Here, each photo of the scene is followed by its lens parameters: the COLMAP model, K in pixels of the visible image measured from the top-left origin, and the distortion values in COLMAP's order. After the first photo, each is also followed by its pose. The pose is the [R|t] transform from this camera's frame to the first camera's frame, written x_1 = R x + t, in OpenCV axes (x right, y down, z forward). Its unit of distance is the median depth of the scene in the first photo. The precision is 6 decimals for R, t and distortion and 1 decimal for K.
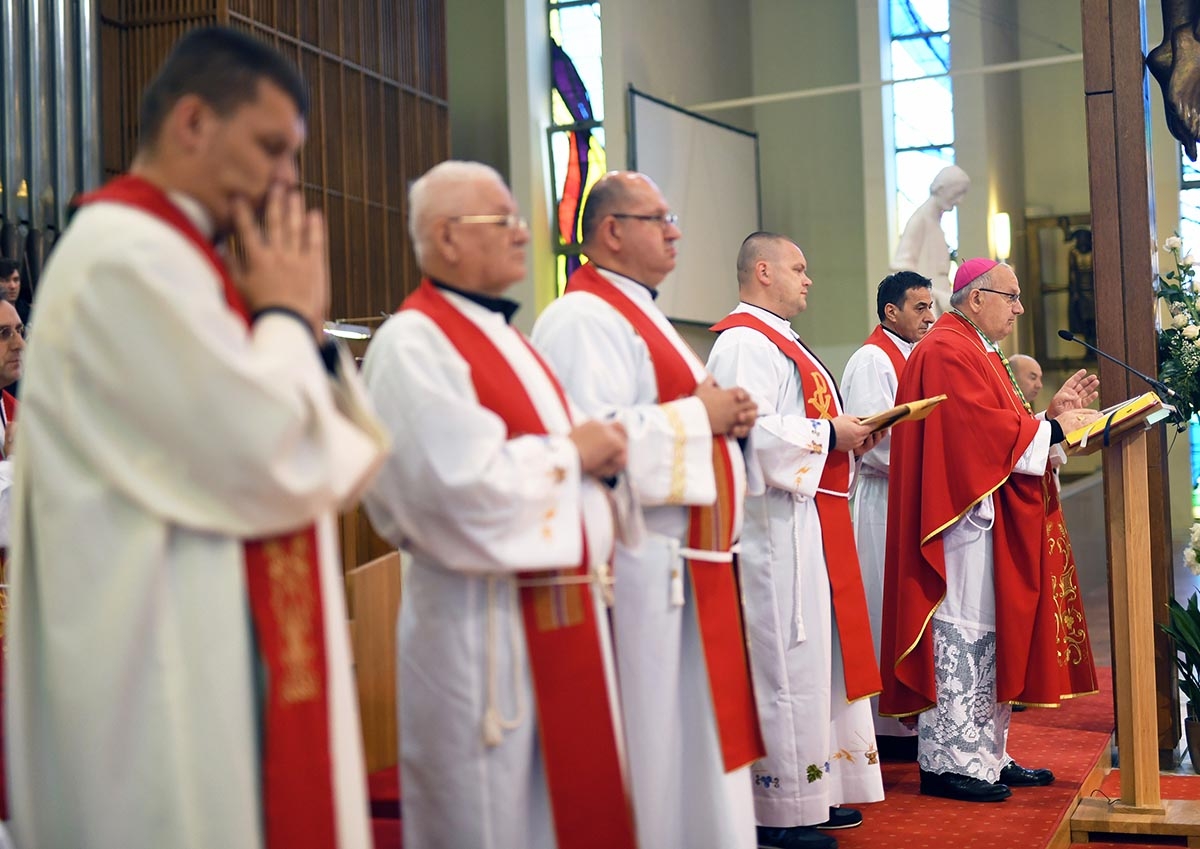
lens RADIAL K [[1809.9, 0, 601.4], [0, 1809.9, 430.7], [0, 0, 1]] dist [0.004585, 0.000000]
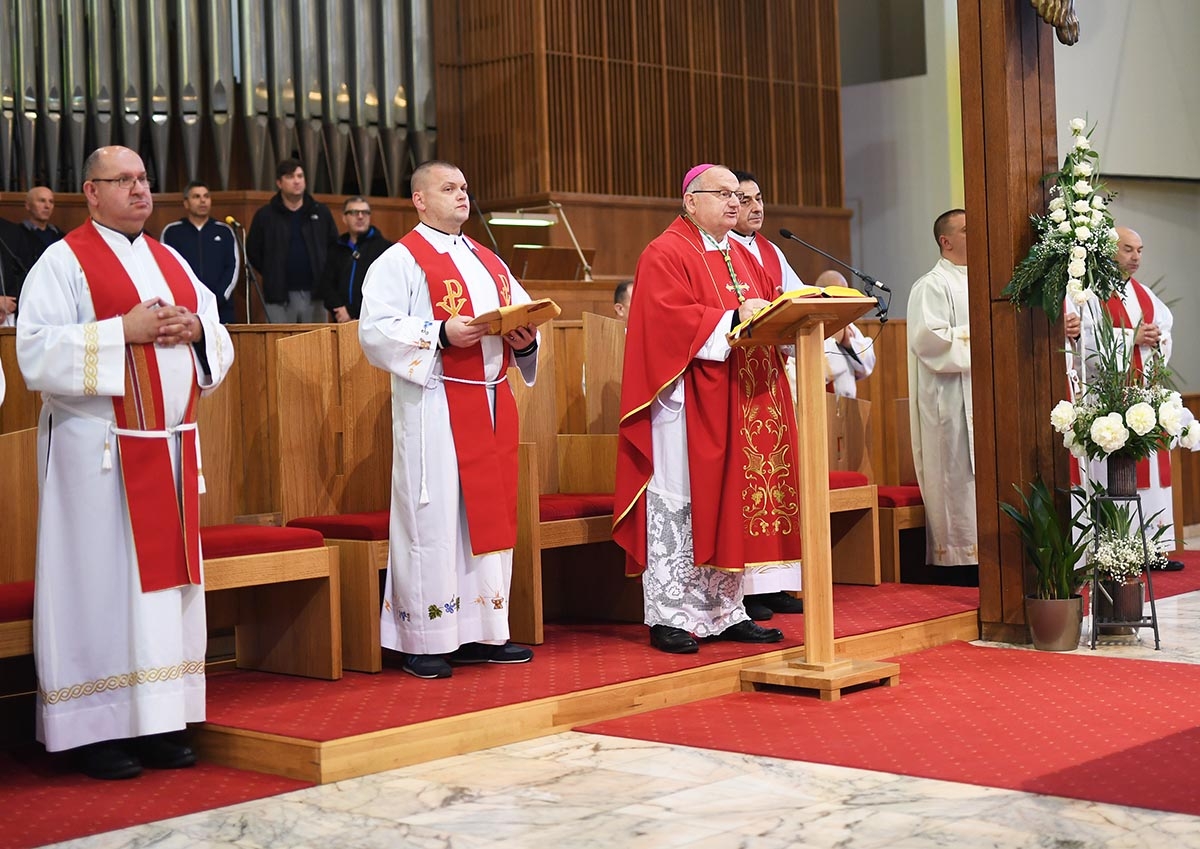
lens RADIAL K [[1961.2, 0, 598.1], [0, 1961.2, 414.1], [0, 0, 1]] dist [-0.067436, 0.000000]
pose [[0.921074, 0.013332, -0.389160, 0.642436], [0.013540, 0.997713, 0.066227, -0.025312], [0.389153, -0.066270, 0.918786, -0.137623]]
